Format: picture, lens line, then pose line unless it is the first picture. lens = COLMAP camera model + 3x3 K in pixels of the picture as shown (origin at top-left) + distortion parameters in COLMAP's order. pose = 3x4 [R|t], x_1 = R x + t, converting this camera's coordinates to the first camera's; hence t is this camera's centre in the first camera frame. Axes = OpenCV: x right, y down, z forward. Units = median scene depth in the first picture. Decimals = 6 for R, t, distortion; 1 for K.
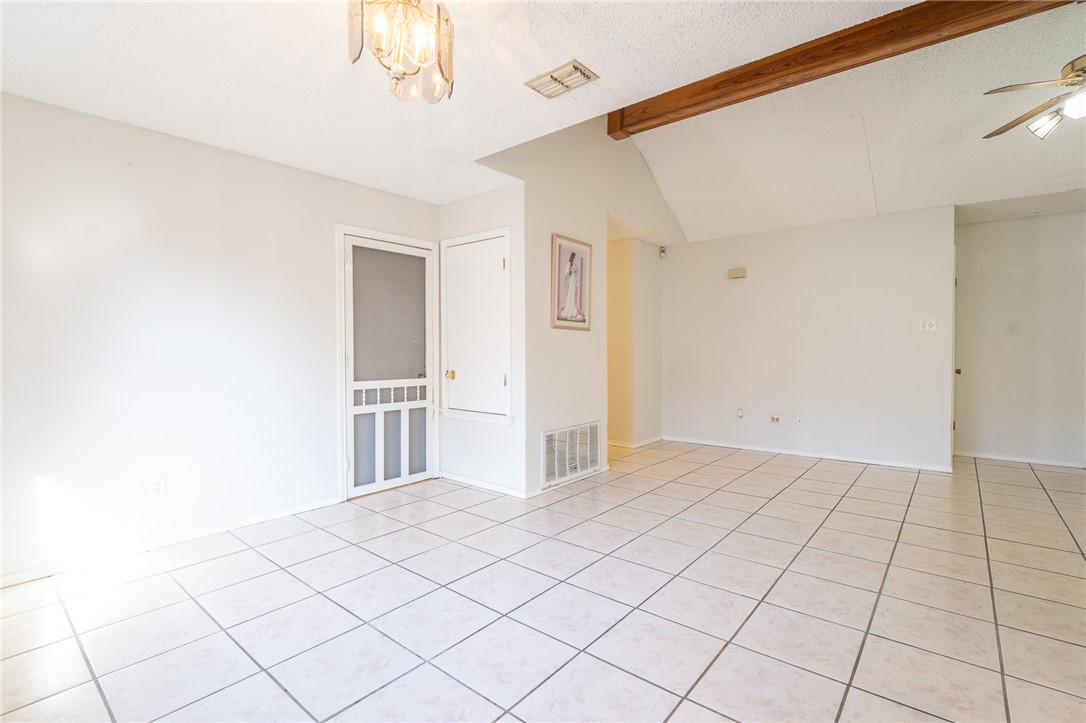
lens RADIAL K [[499.4, 0, 554.5], [0, 499.4, 361.1], [0, 0, 1]] dist [-0.009669, -0.000065]
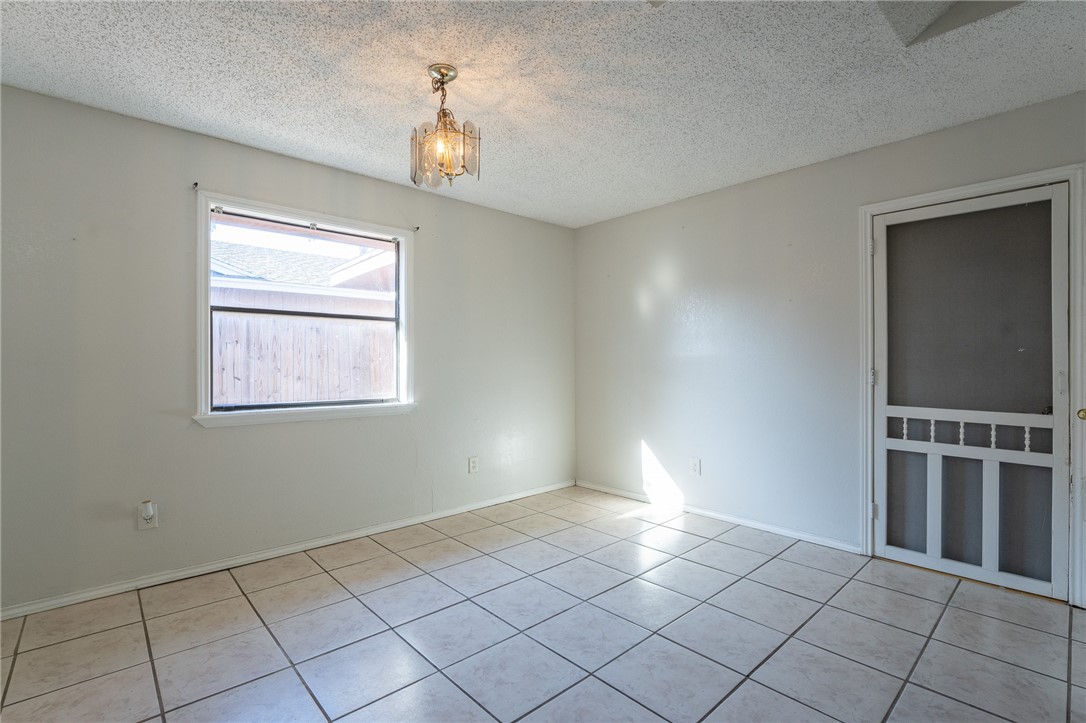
lens RADIAL K [[508.7, 0, 556.3], [0, 508.7, 368.0], [0, 0, 1]] dist [-0.000012, 0.000172]
pose [[-0.138429, 0.006922, -0.990348, 0.425731], [-0.028664, 0.999529, 0.010993, -0.009922], [0.989957, 0.029909, -0.138166, 0.593053]]
